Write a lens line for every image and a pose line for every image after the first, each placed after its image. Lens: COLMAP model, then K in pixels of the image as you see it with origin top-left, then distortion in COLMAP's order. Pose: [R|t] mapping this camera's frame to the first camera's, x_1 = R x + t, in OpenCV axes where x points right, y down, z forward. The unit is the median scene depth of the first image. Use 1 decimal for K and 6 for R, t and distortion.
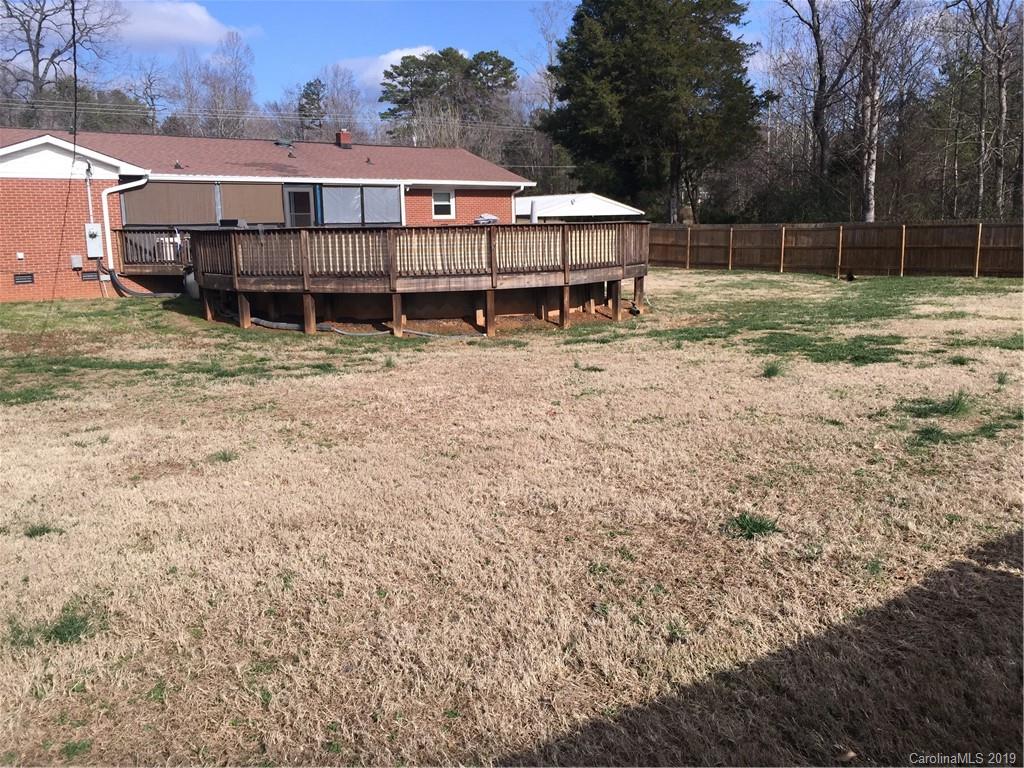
lens RADIAL K [[875.2, 0, 507.1], [0, 875.2, 382.8], [0, 0, 1]] dist [0.061846, -0.091589]
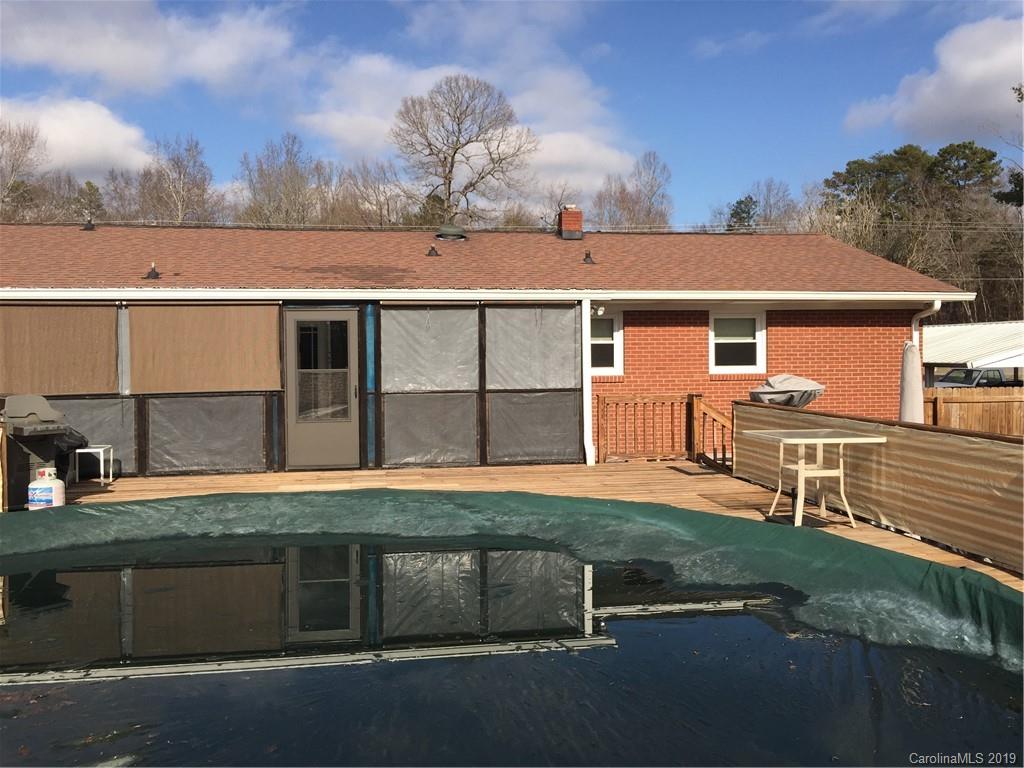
lens RADIAL K [[875.2, 0, 508.8], [0, 875.2, 376.1], [0, 0, 1]] dist [0.061846, -0.091589]
pose [[0.875769, 0.023393, -0.482164, 0.042871], [-0.093902, 0.988001, -0.122623, -0.114127], [0.473510, 0.152666, 0.867457, 0.526366]]
